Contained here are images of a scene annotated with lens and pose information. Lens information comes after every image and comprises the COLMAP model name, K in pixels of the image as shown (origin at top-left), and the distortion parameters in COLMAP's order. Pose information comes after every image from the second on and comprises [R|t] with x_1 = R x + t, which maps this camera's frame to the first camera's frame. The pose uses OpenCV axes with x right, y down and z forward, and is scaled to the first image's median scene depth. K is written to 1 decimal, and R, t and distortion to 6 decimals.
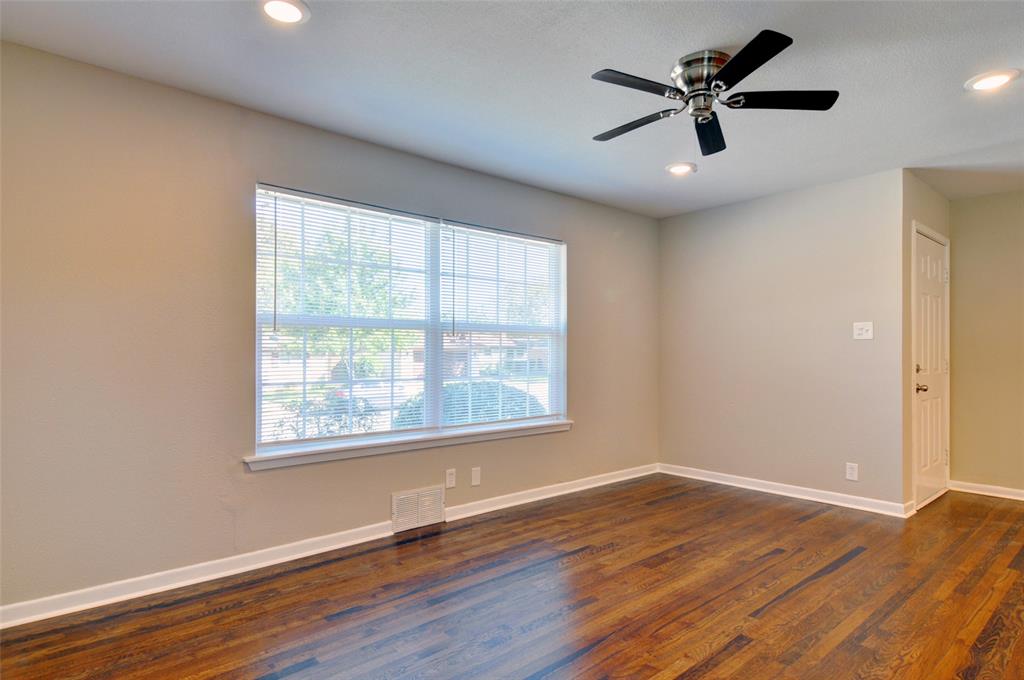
lens RADIAL K [[565.2, 0, 508.8], [0, 565.2, 351.3], [0, 0, 1]] dist [0.006898, -0.000053]
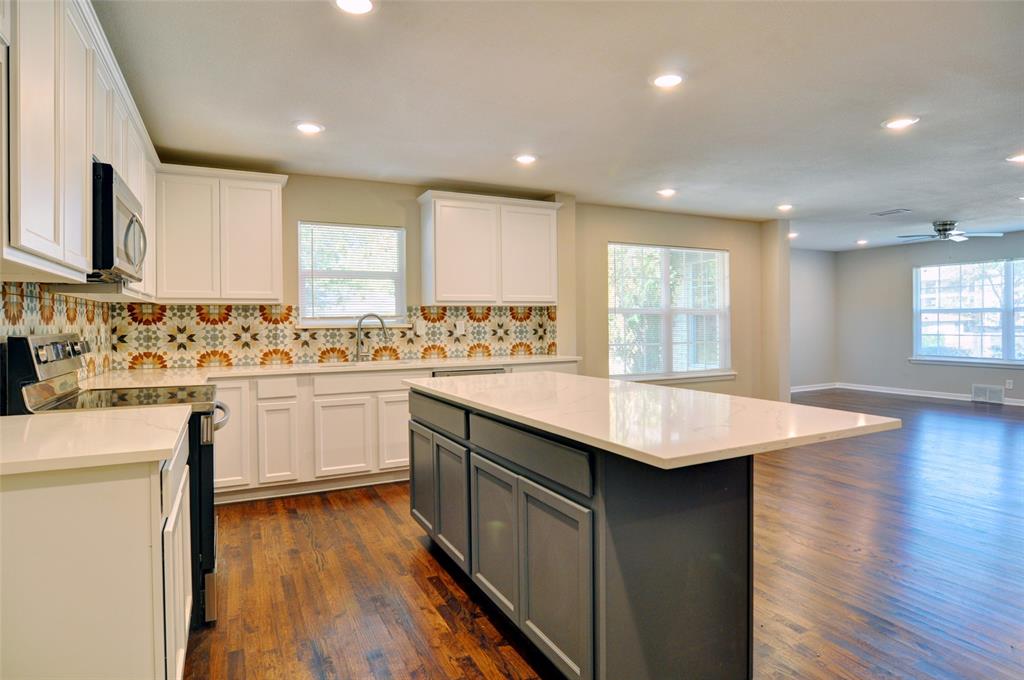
lens RADIAL K [[591.2, 0, 512.0], [0, 591.2, 340.0], [0, 0, 1]] dist [-0.006074, -0.030229]
pose [[-0.229112, 0.013604, -0.973305, 2.392433], [0.022091, 0.999717, 0.008773, 0.008276], [0.973149, -0.019492, -0.229348, -0.273960]]
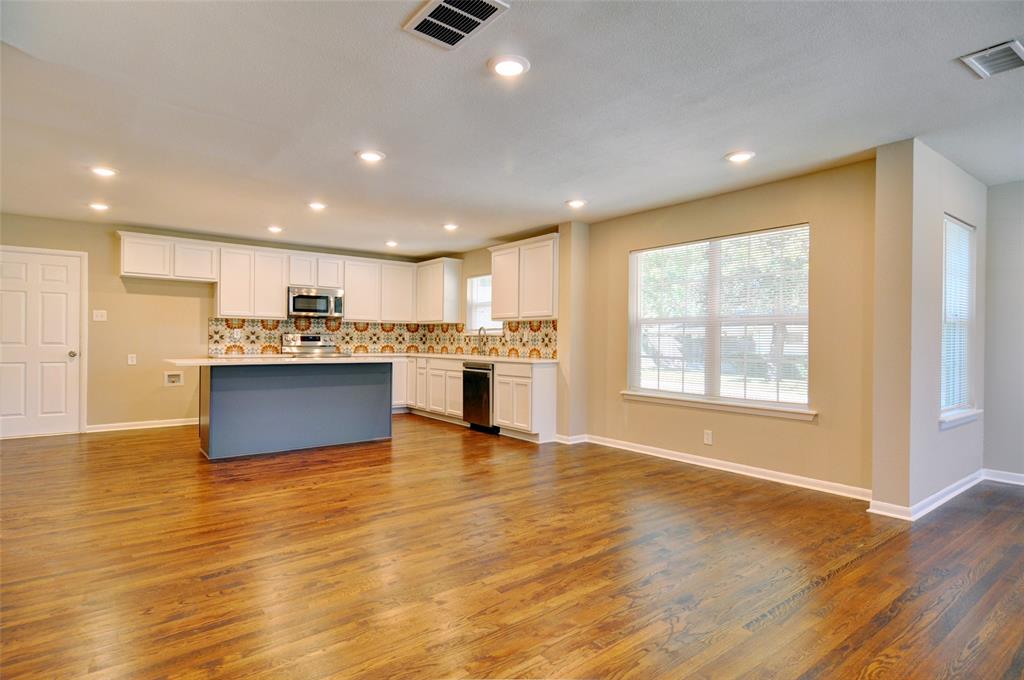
lens RADIAL K [[541.1, 0, 513.1], [0, 541.1, 341.9], [0, 0, 1]] dist [0.029449, -0.019506]
pose [[-0.998350, -0.010012, 0.056546, 0.985911], [-0.010033, 0.999950, -0.000083, 0.008357], [-0.056543, -0.000650, -0.998400, 1.107901]]
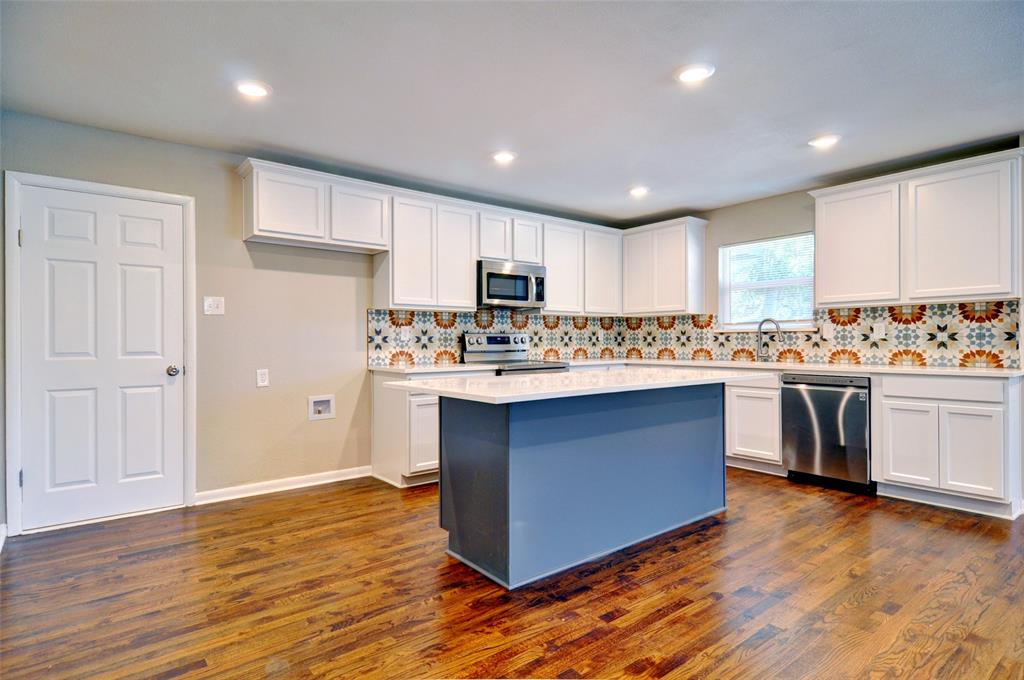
lens RADIAL K [[541.1, 0, 513.1], [0, 541.1, 341.9], [0, 0, 1]] dist [0.029449, -0.019506]
pose [[-0.998890, 0.004015, 0.046930, 1.761703], [0.003952, 0.999991, -0.001427, 0.010231], [-0.046936, -0.001240, -0.998897, 0.465700]]
